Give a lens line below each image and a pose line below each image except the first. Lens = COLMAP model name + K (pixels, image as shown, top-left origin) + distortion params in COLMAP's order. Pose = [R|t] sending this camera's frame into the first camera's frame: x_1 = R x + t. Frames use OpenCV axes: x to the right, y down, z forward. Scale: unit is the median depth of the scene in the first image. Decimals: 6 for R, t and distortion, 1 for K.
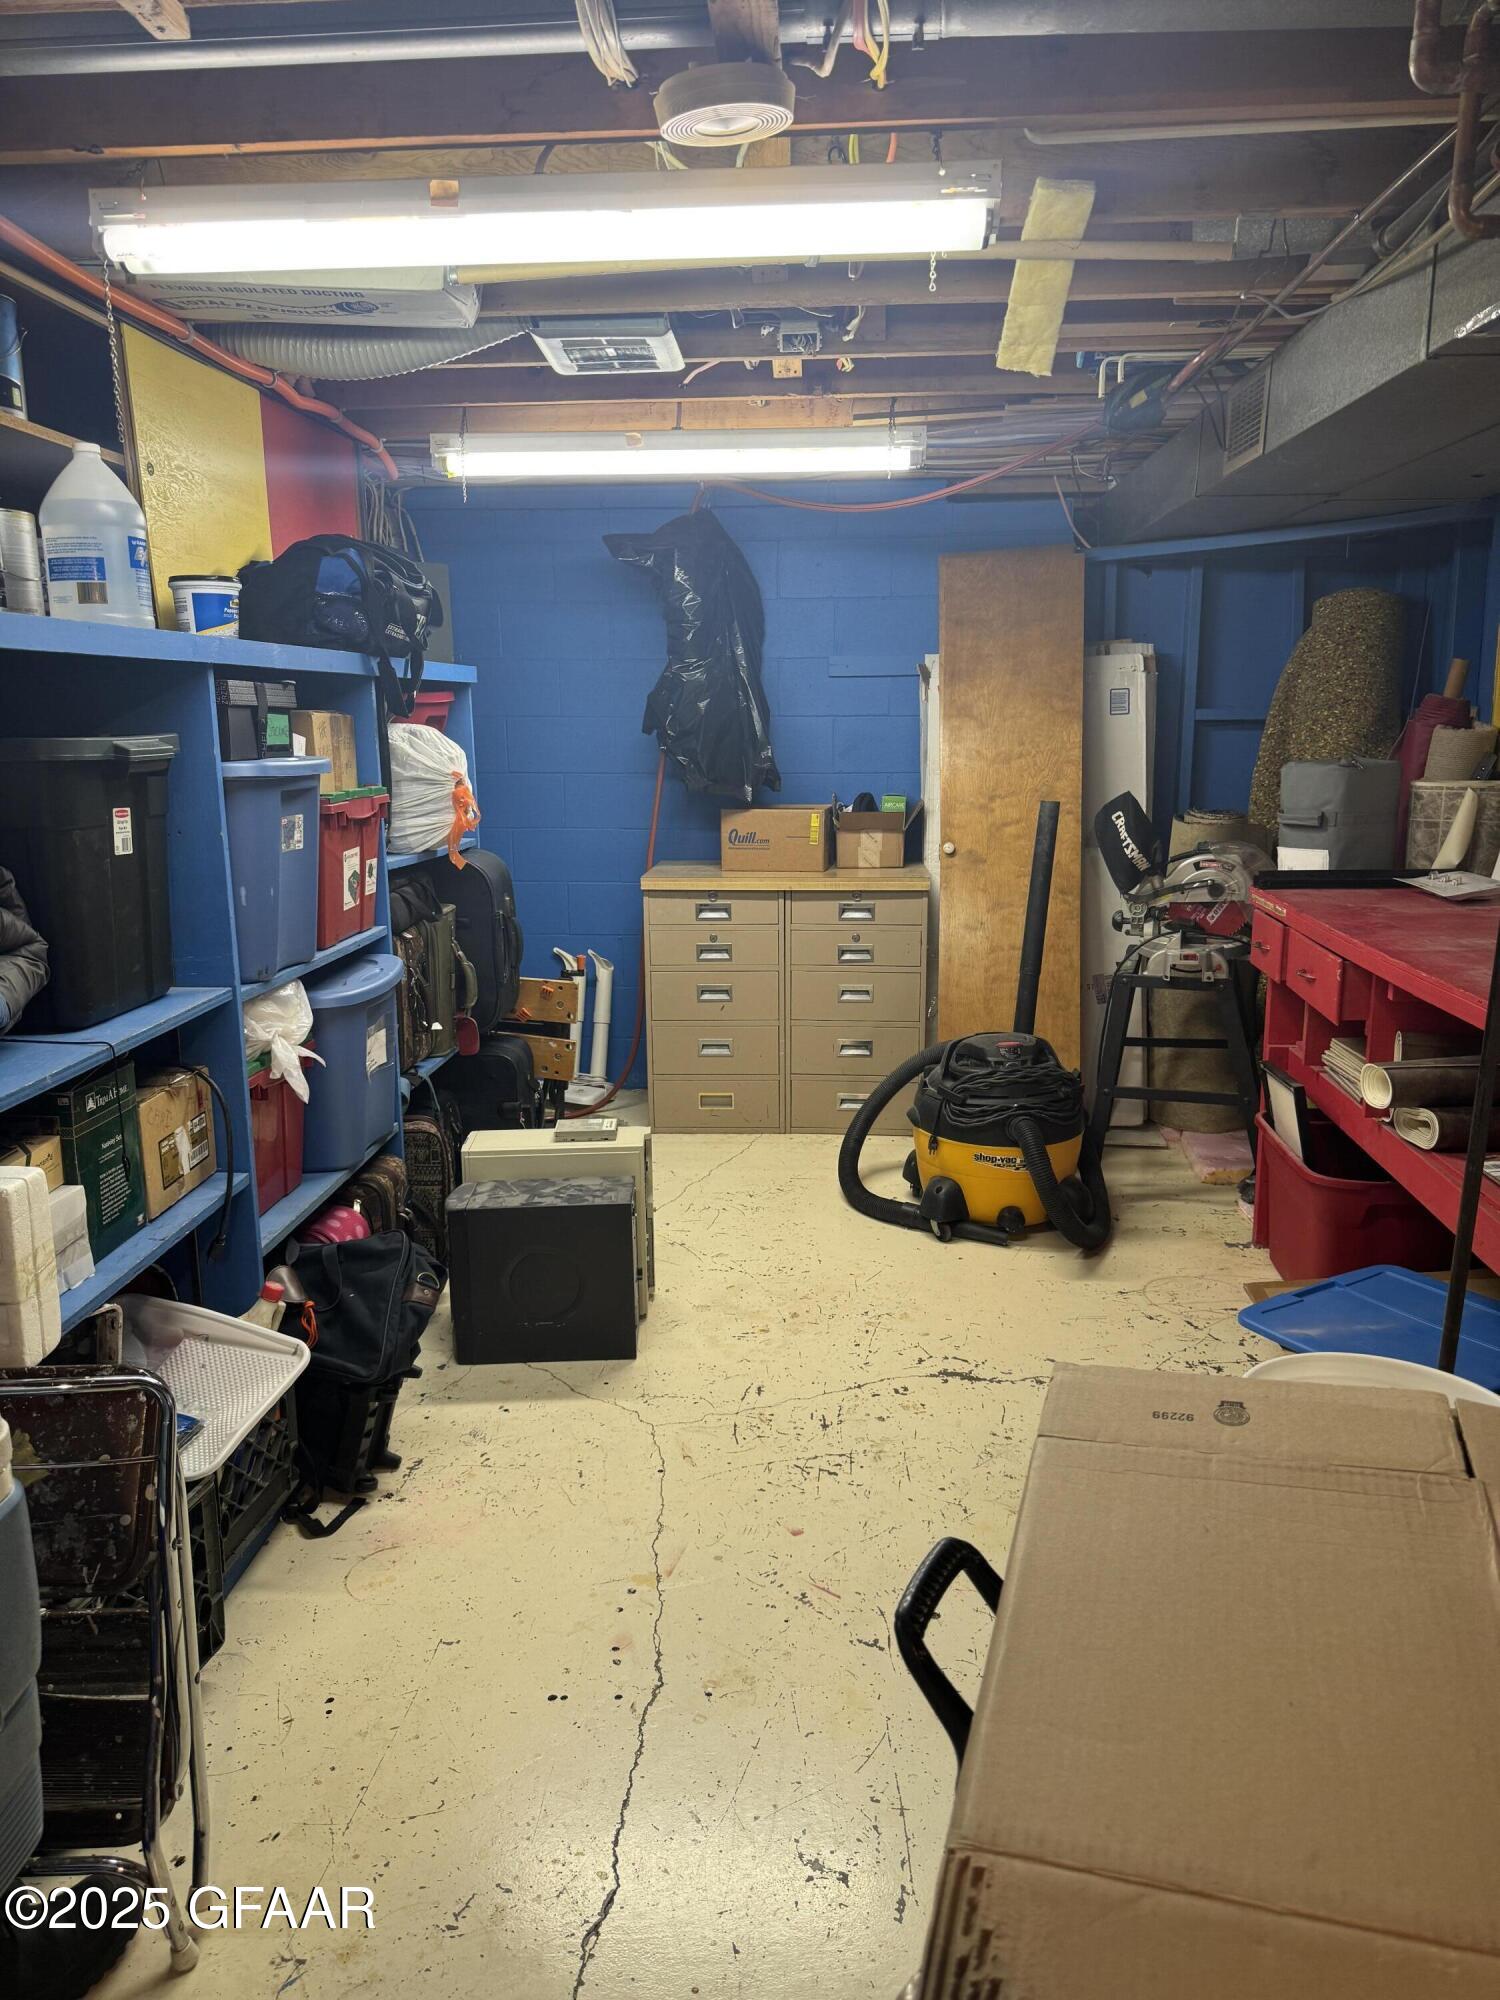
lens RADIAL K [[1399.8, 0, 750.4], [0, 1399.8, 1002.6], [0, 0, 1]] dist [0.000349, -0.000467]
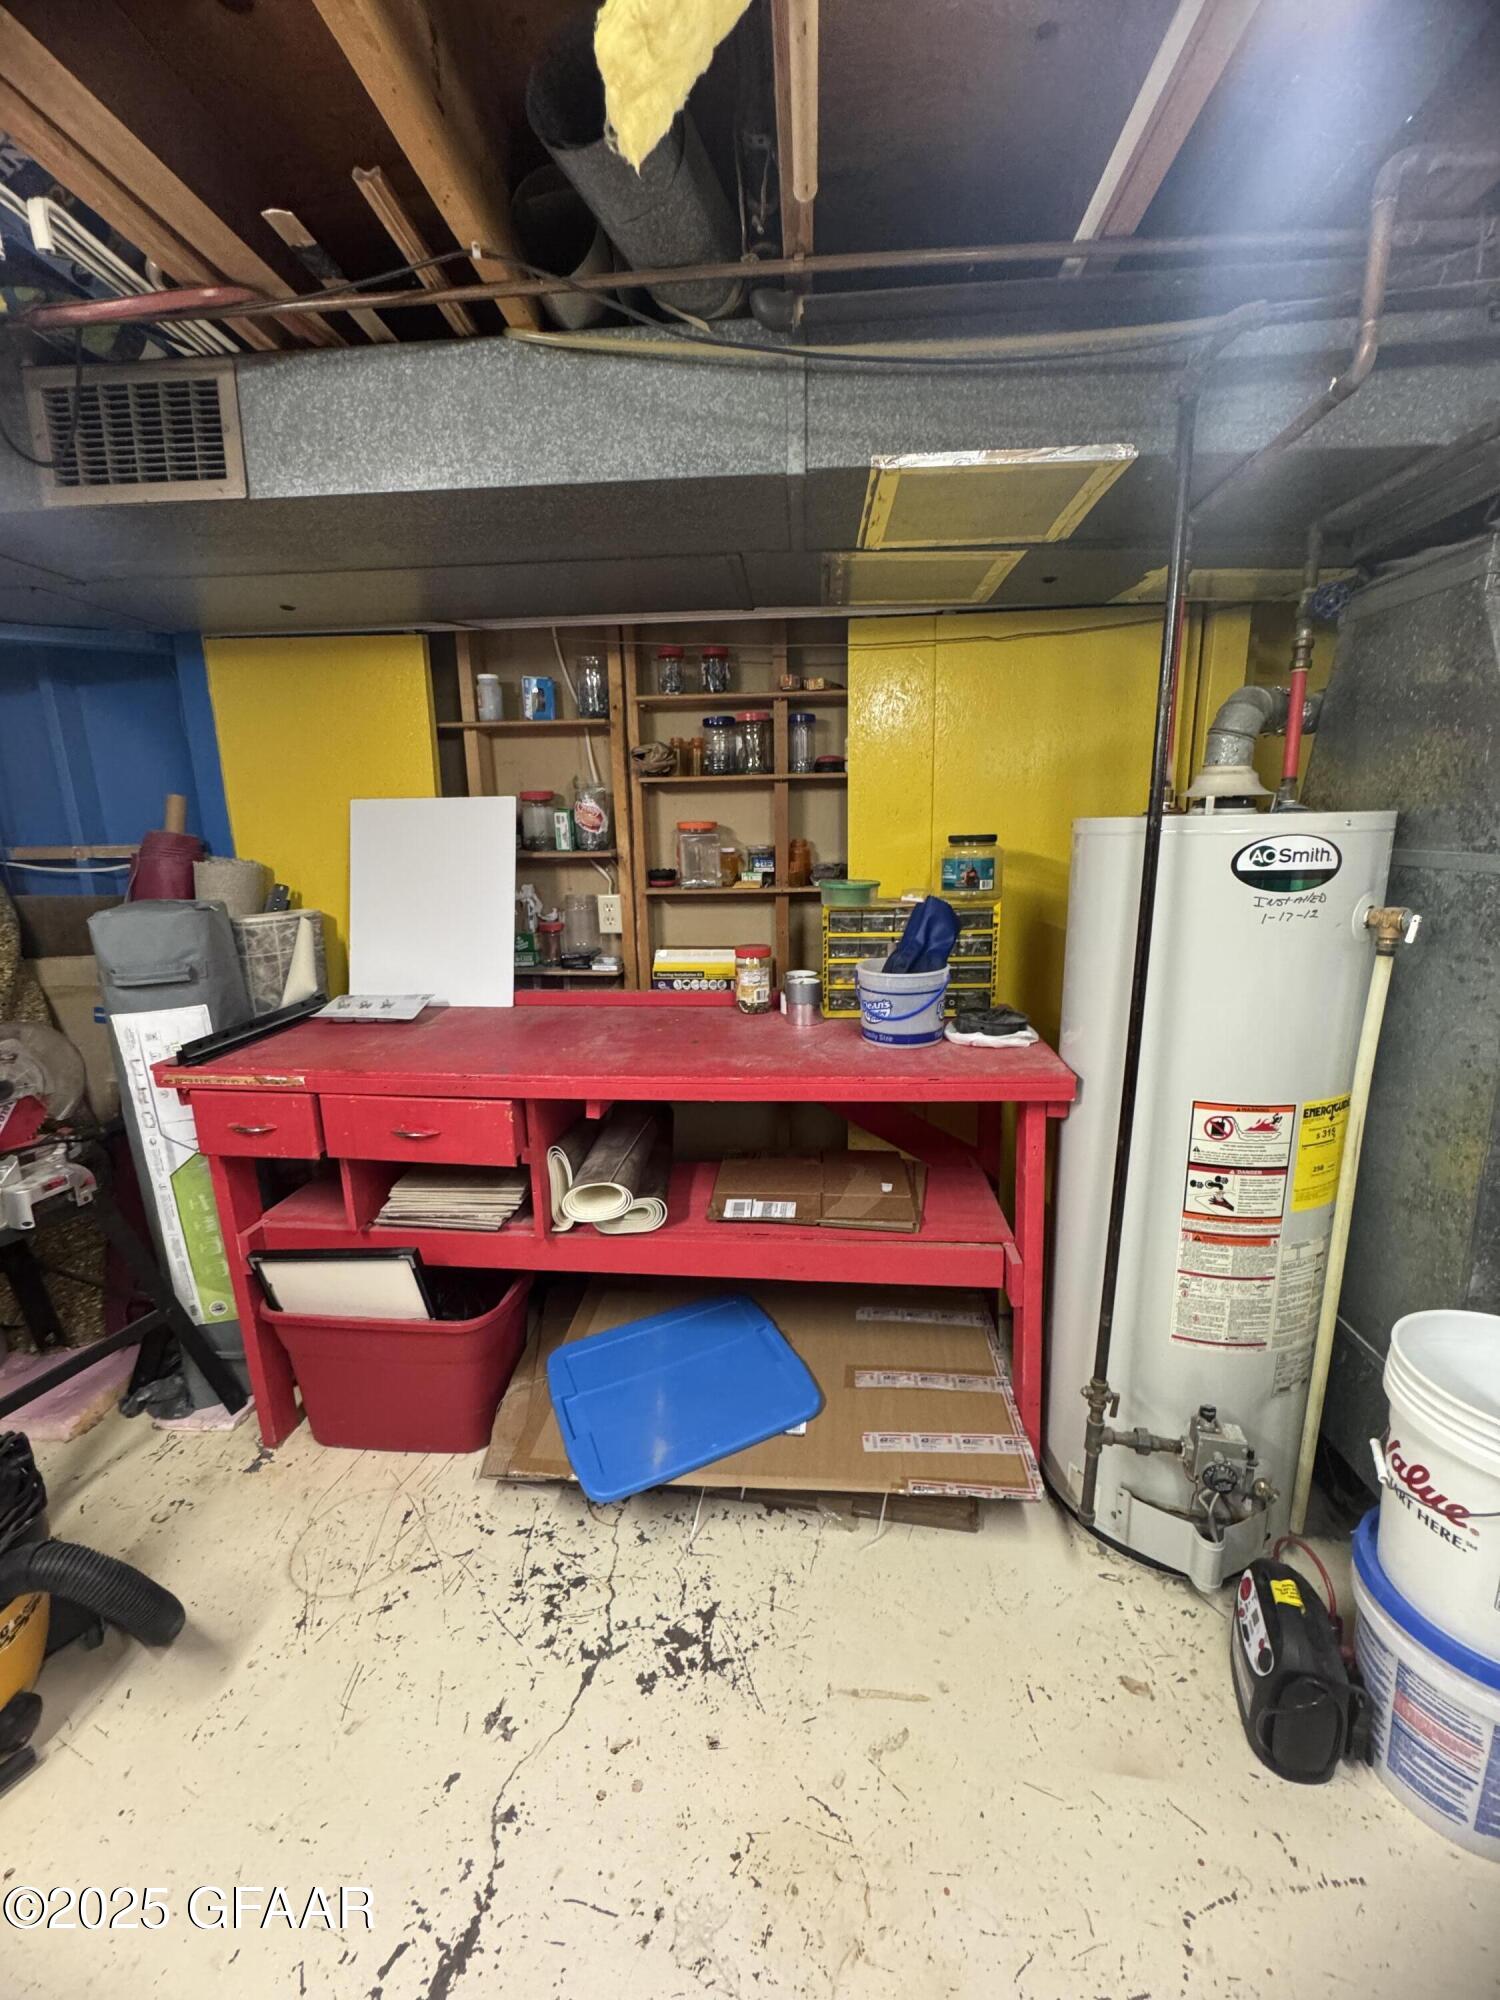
lens RADIAL K [[803.2, 0, 746.8], [0, 803.2, 1000.0], [0, 0, 1]] dist [-0.001368, 0.000980]
pose [[0.013928, -0.205815, 0.978492, -0.079302], [0.225942, 0.953924, 0.197431, -0.135323], [-0.974041, 0.218333, 0.059788, 0.638136]]
